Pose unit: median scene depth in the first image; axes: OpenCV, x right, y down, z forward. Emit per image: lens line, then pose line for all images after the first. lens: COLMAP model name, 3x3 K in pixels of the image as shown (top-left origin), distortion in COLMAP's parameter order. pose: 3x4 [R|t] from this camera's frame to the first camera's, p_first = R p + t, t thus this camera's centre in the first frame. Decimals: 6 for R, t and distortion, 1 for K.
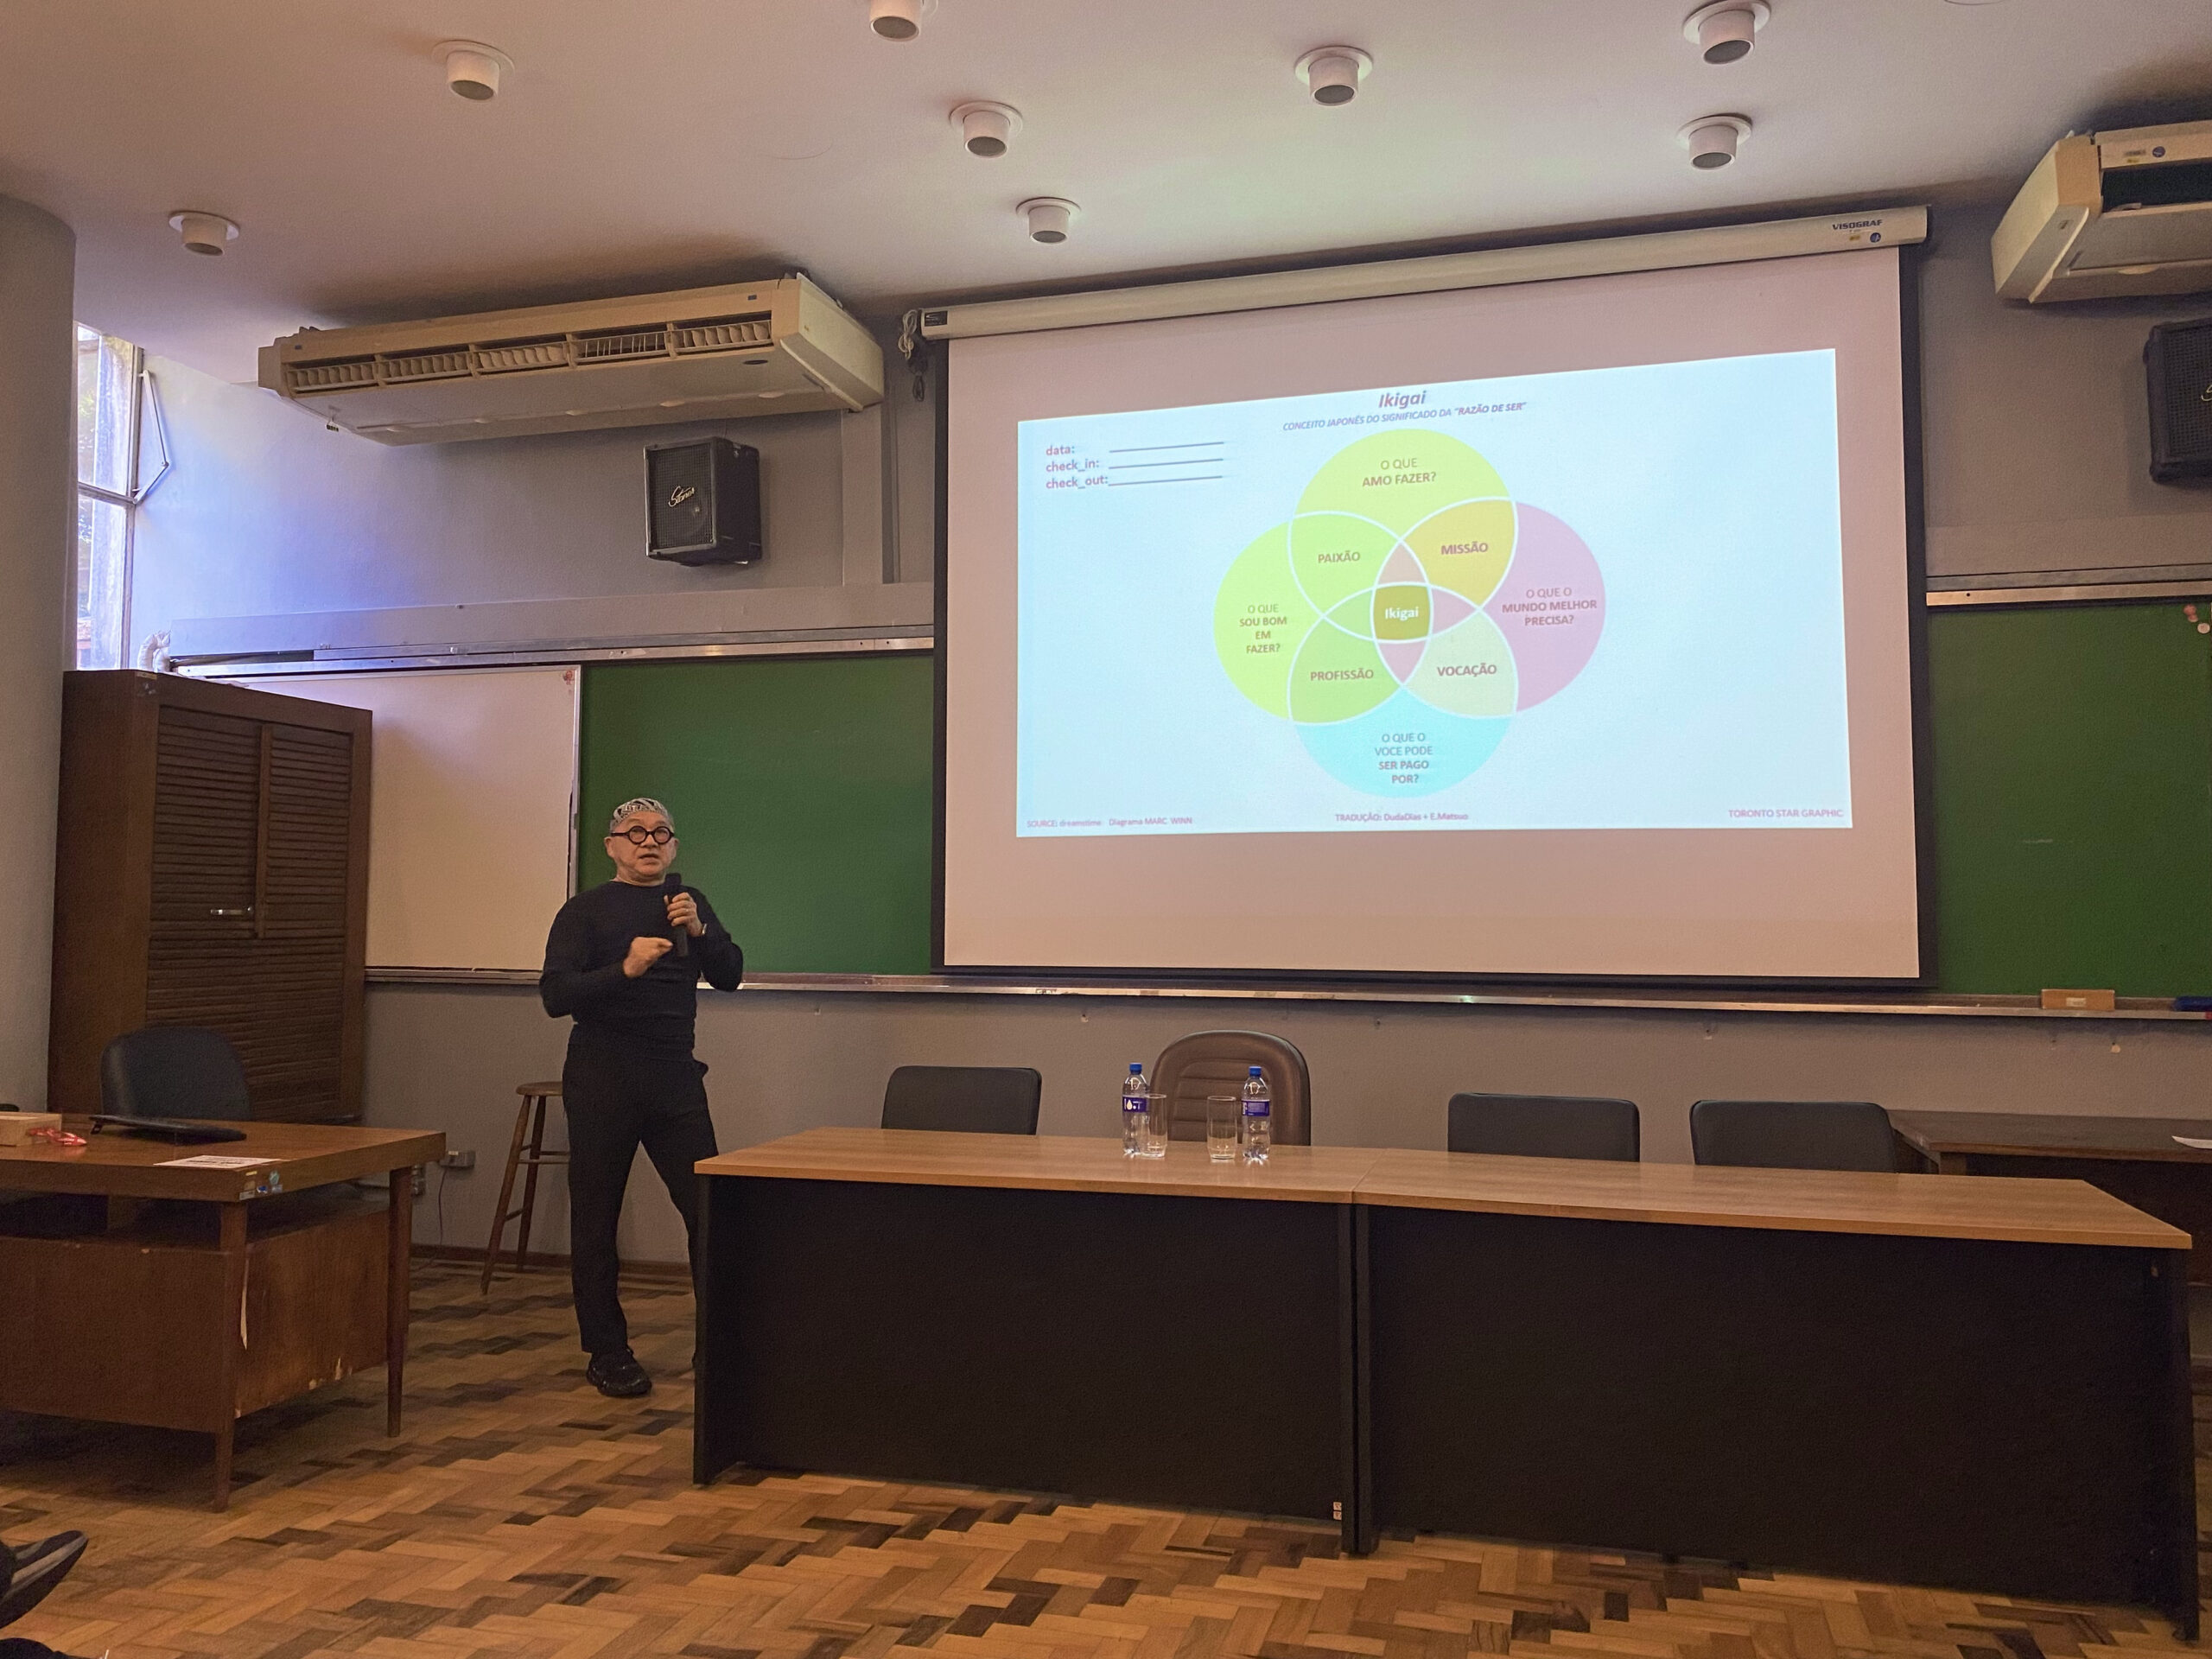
lens RADIAL K [[1693.8, 0, 1106.0], [0, 1693.8, 829.5], [0, 0, 1]] dist [0.021437, -0.002086]
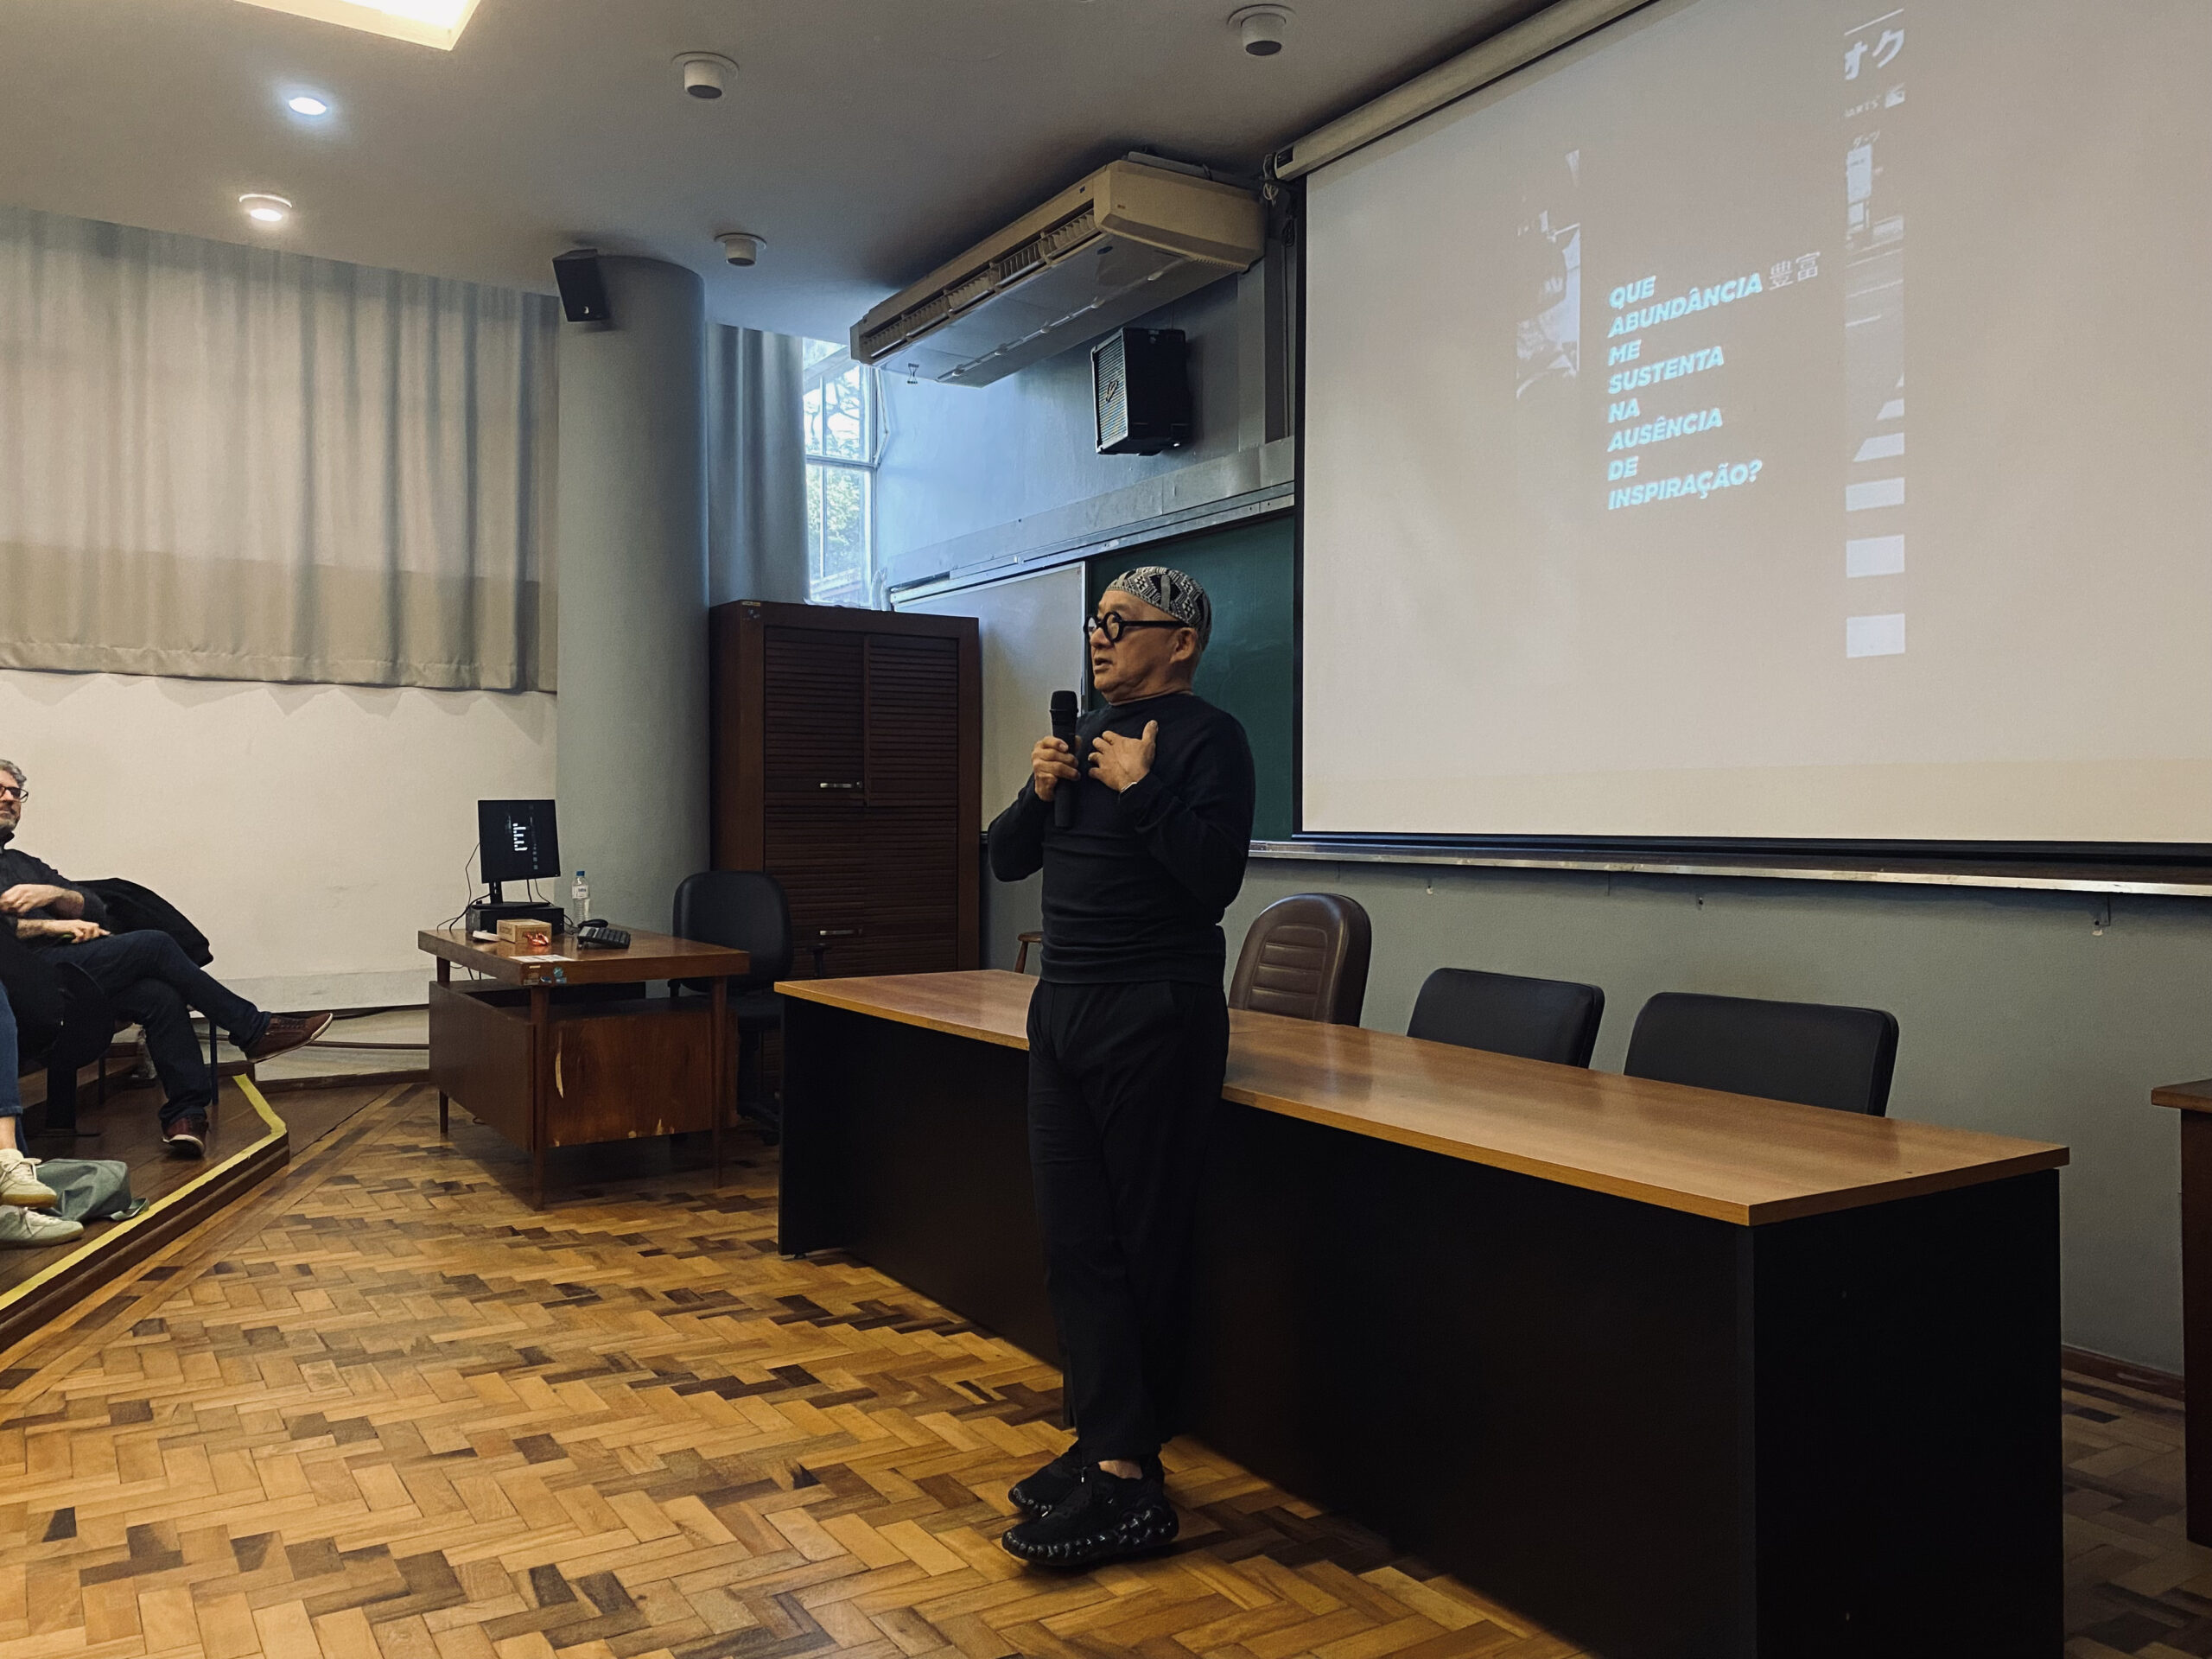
lens RADIAL K [[1685.6, 0, 1106.0], [0, 1685.6, 829.5], [0, 0, 1]] dist [0.055105, -0.004137]
pose [[0.745167, 0.003718, -0.666868, 0.648235], [0.034844, 0.998401, 0.044501, 0.043976], [0.665967, -0.056397, 0.743846, 0.272790]]
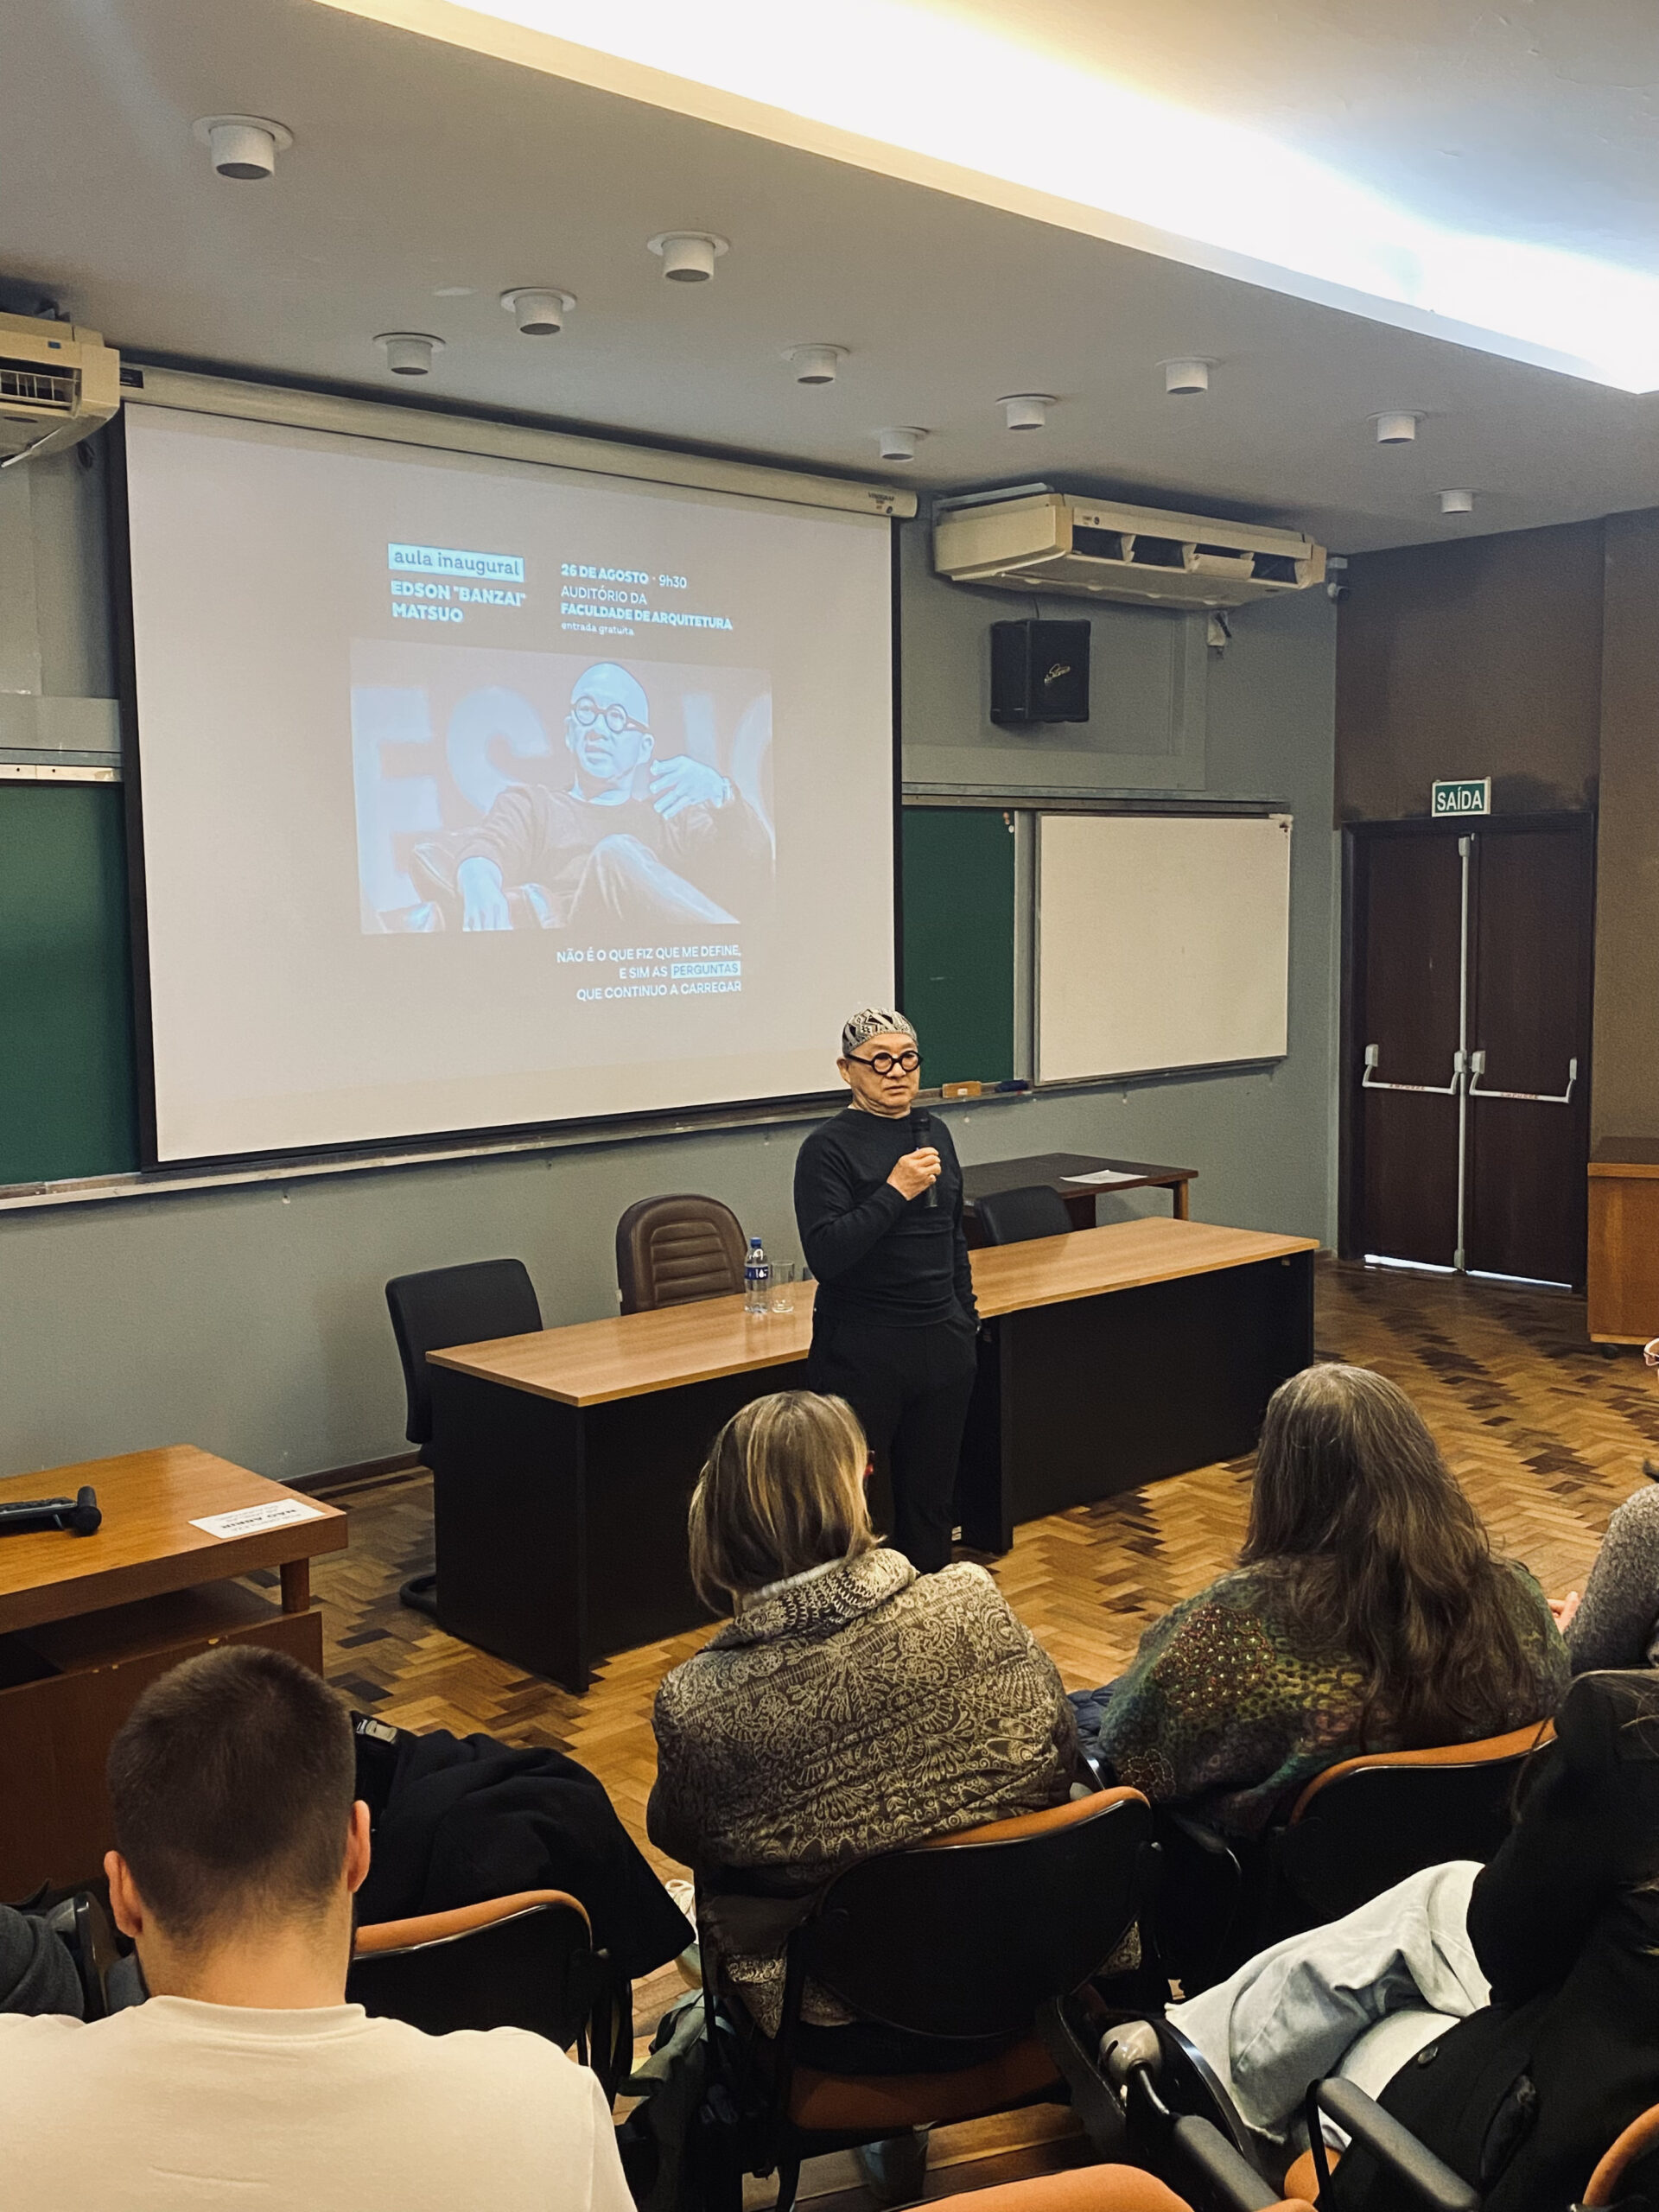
lens RADIAL K [[2113.8, 0, 829.5], [0, 2113.8, 1106.0], [0, 0, 1]] dist [0.173164, 0.002076]
pose [[0.523673, -0.101778, 0.845817, -1.155133], [-0.032891, 0.989682, 0.139454, -0.154014], [-0.851284, -0.100848, 0.514923, 0.204410]]
